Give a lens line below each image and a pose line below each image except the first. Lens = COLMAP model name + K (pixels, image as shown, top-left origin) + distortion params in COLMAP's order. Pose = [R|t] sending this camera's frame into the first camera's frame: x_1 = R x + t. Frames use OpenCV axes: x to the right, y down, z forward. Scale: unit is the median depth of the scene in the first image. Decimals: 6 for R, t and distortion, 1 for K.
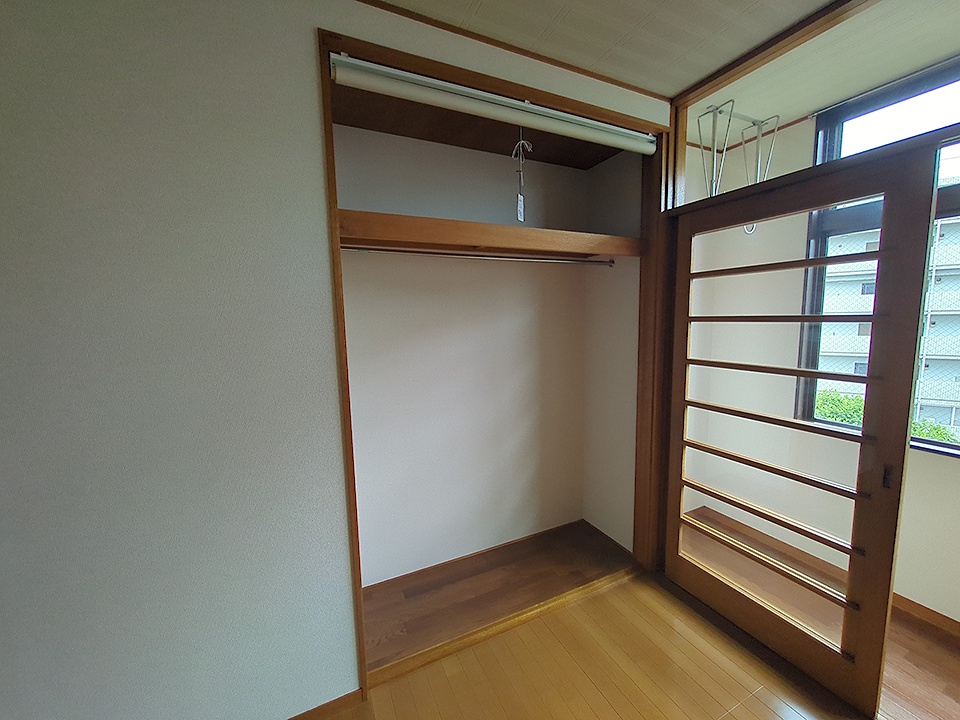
lens RADIAL K [[373.4, 0, 479.3], [0, 373.4, 356.2], [0, 0, 1]] dist [-0.001355, 0.000140]
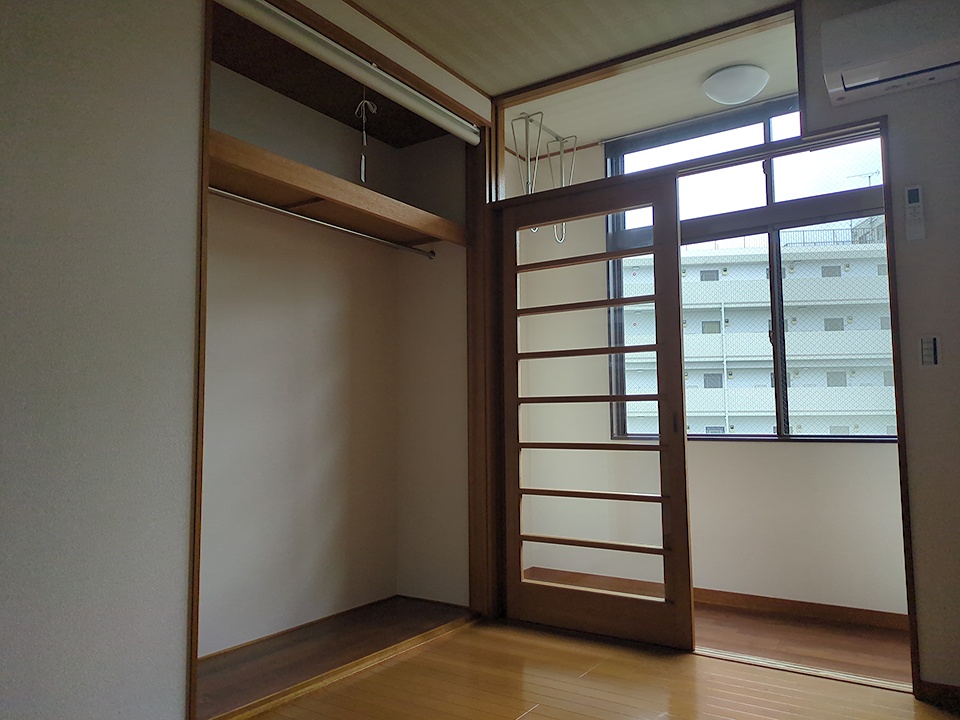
lens RADIAL K [[724.0, 0, 480.0], [0, 724.0, 360.0], [0, 0, 1]] dist [0.017572, 0.002183]
pose [[0.859606, 0.058008, 0.507655, -0.442978], [0.046408, 0.980565, -0.190628, 0.358664], [-0.508846, 0.187424, 0.840207, -0.472417]]
